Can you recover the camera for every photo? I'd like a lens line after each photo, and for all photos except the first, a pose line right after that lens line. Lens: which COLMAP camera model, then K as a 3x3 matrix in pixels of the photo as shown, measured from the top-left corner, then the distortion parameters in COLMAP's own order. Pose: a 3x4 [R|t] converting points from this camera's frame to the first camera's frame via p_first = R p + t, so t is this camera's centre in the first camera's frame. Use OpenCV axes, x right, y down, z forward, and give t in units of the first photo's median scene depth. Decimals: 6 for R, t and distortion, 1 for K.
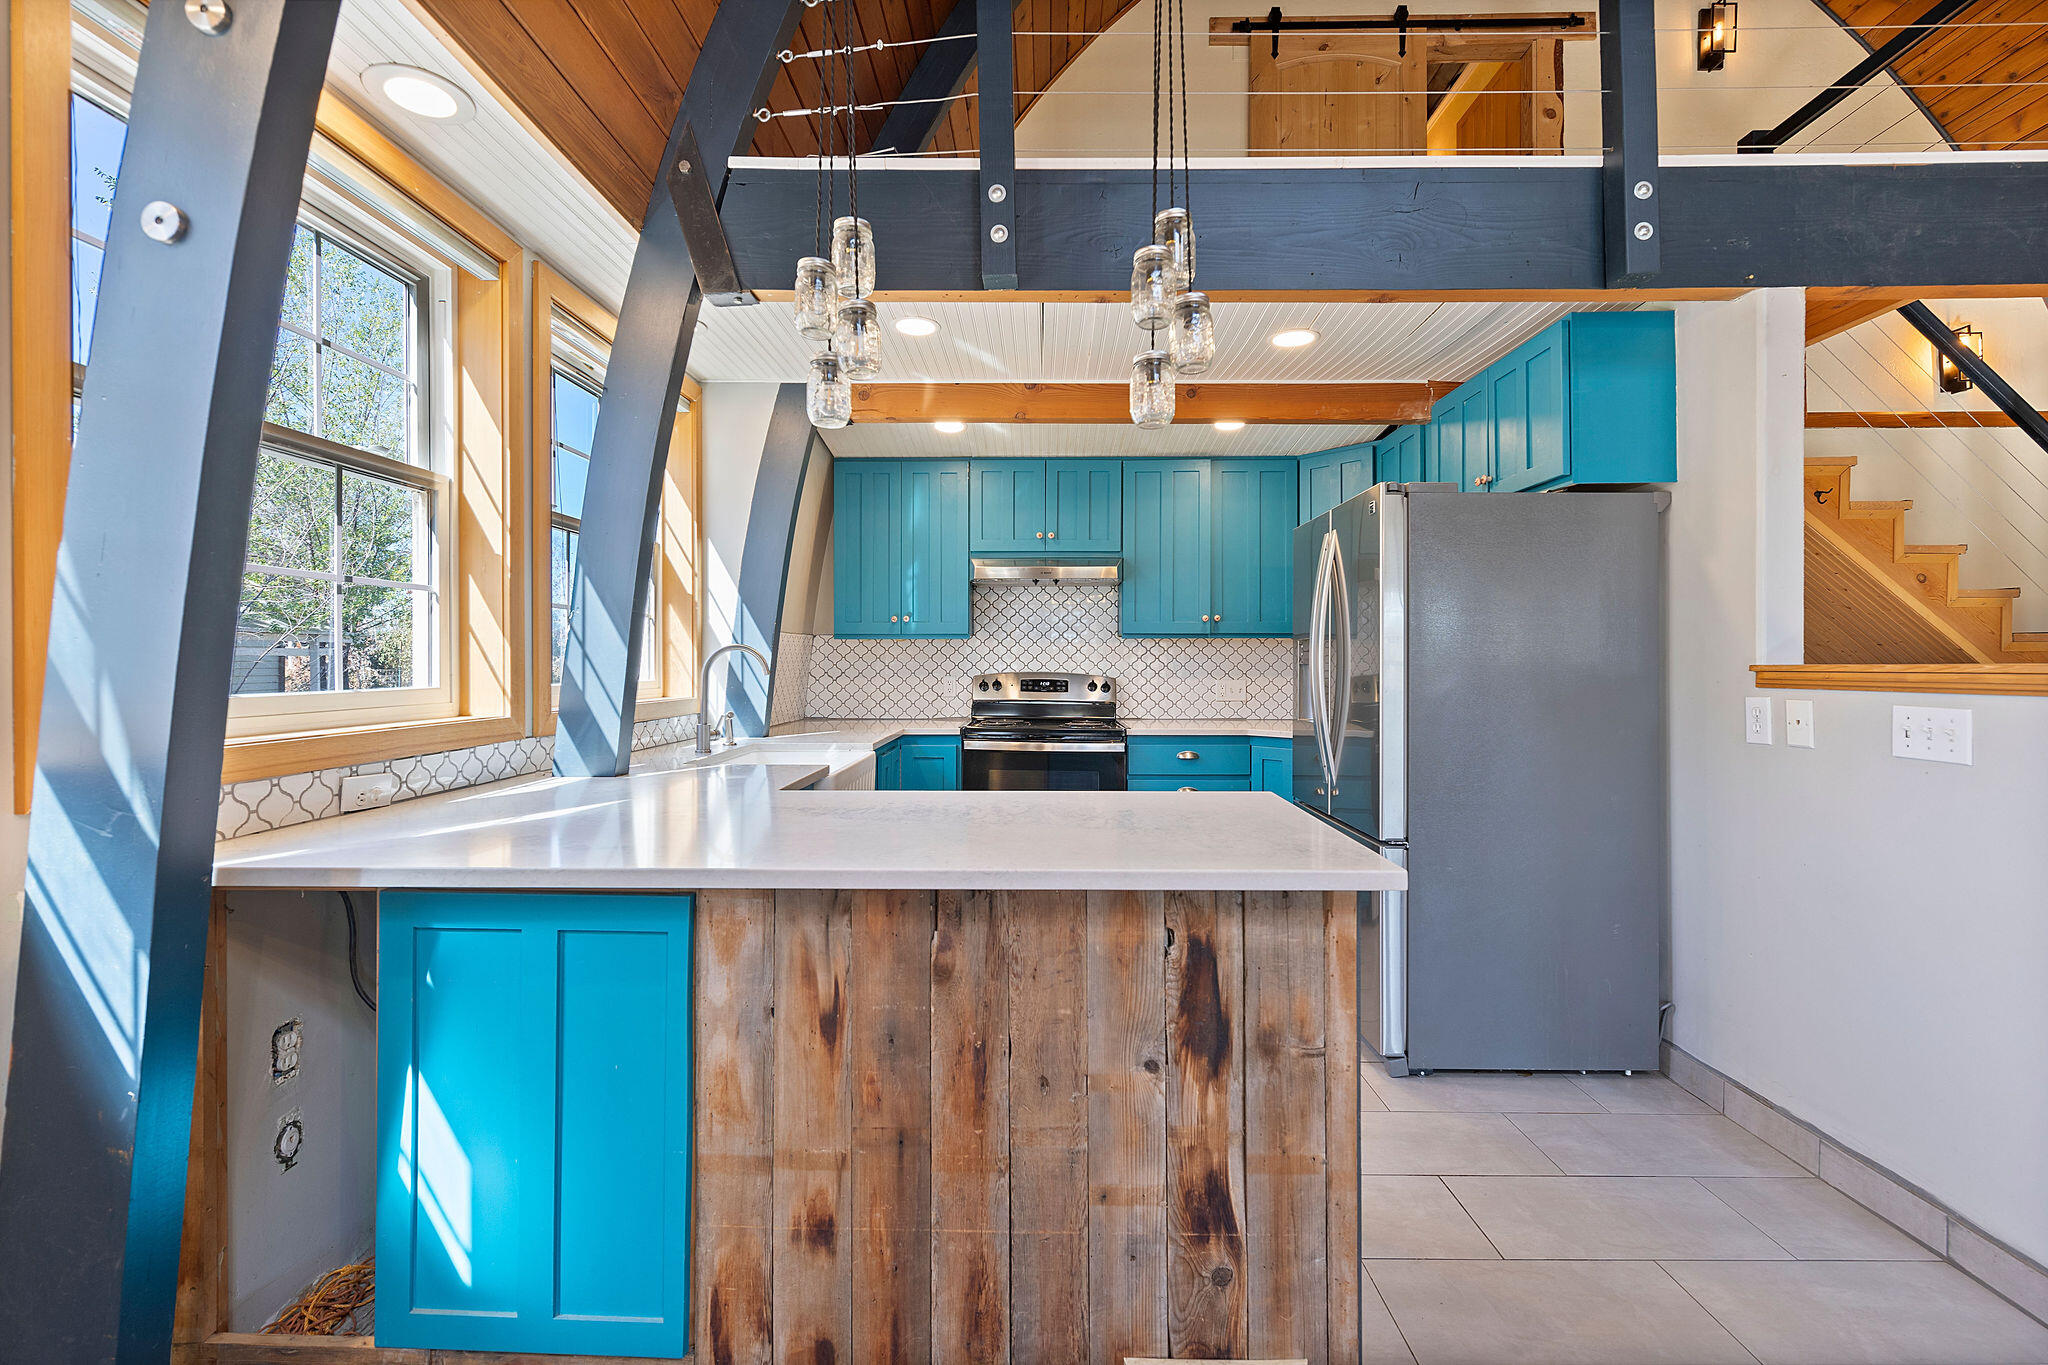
lens RADIAL K [[882.0, 0, 1029.3], [0, 882.0, 660.1], [0, 0, 1]] dist [-0.002316, 0.000648]
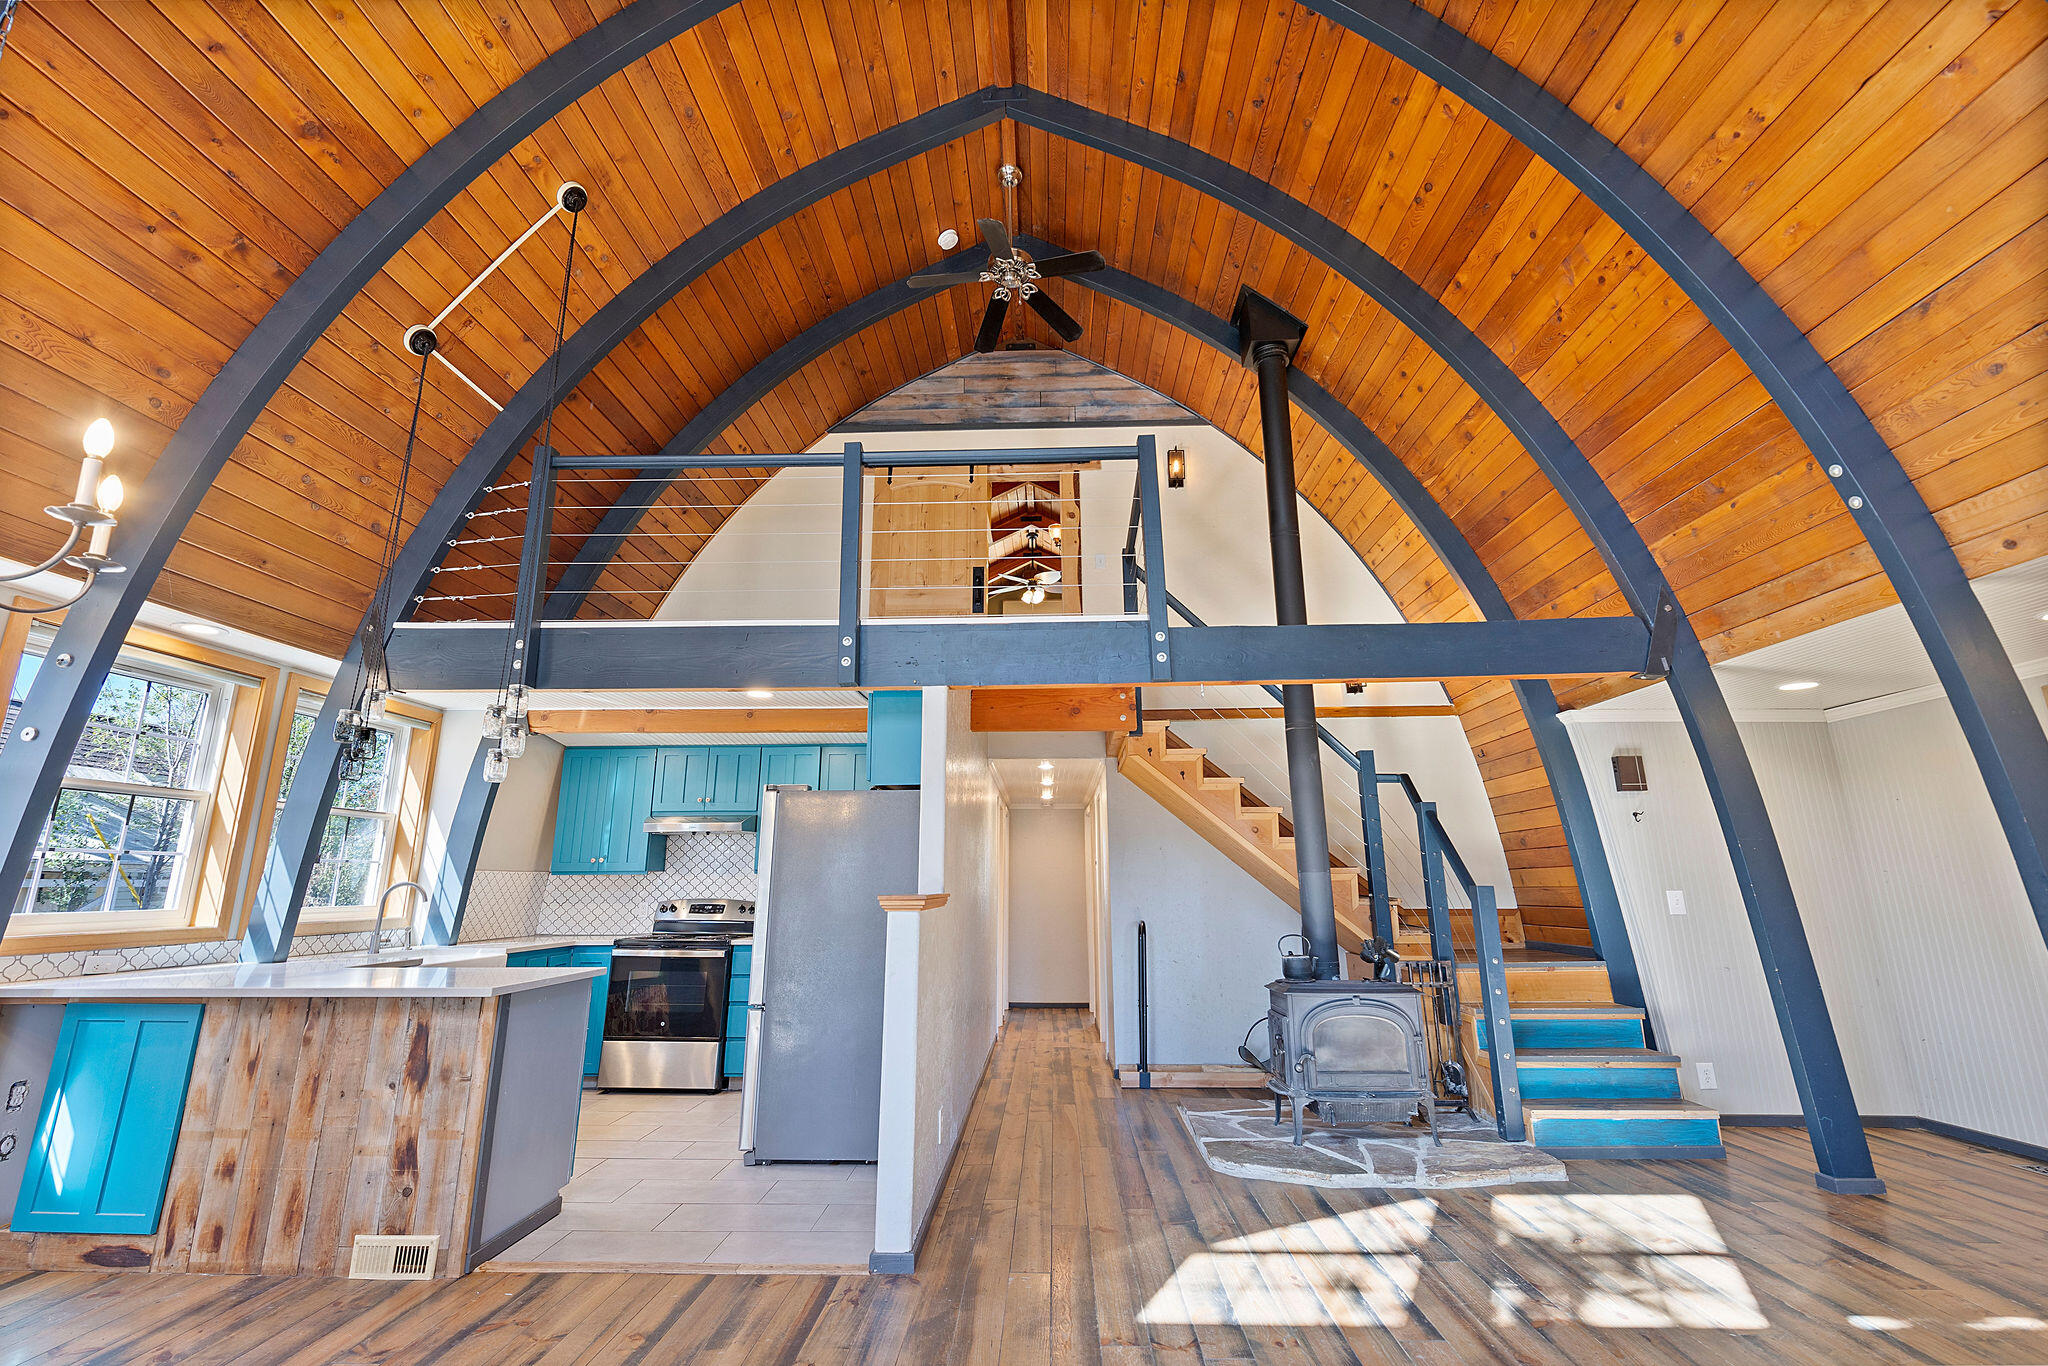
lens RADIAL K [[882.0, 0, 1024.2], [0, 882.0, 667.0], [0, 0, 1]] dist [-0.002316, 0.000648]
pose [[0.999901, -0.007986, -0.011548, 1.028906], [0.005000, 0.971102, -0.238614, -0.012826], [0.013120, 0.238532, 0.971046, -0.800979]]
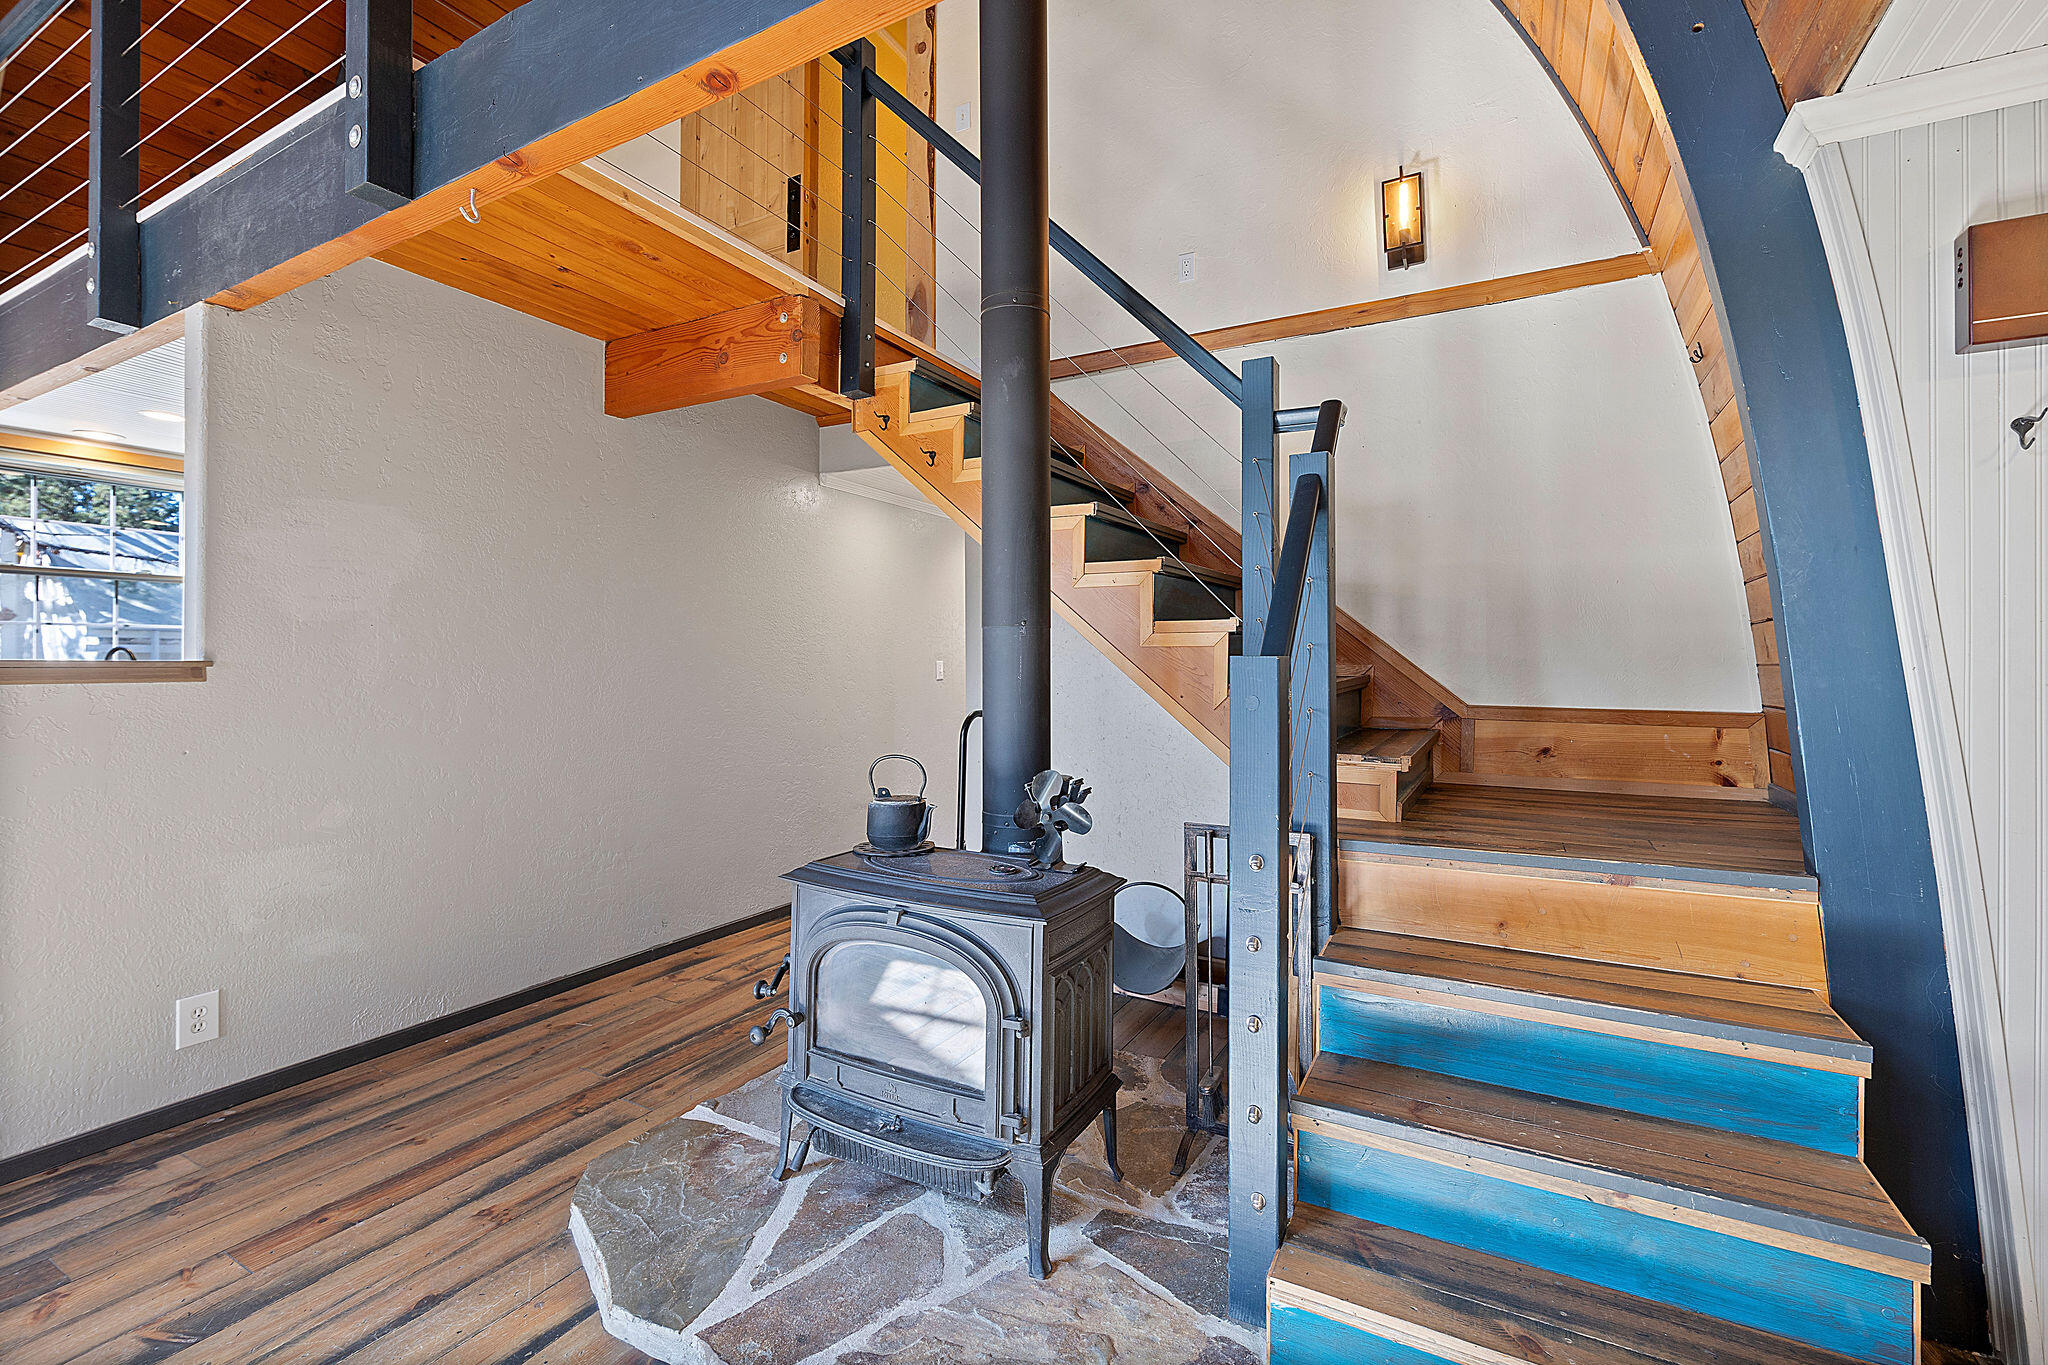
lens RADIAL K [[882.0, 0, 1028.8], [0, 882.0, 681.8], [0, 0, 1]] dist [-0.002316, 0.000648]
pose [[0.890822, 0.015006, -0.454104, 2.138042], [-0.006823, 0.999784, 0.019652, 0.003775], [0.454301, -0.014408, 0.890732, 0.507737]]
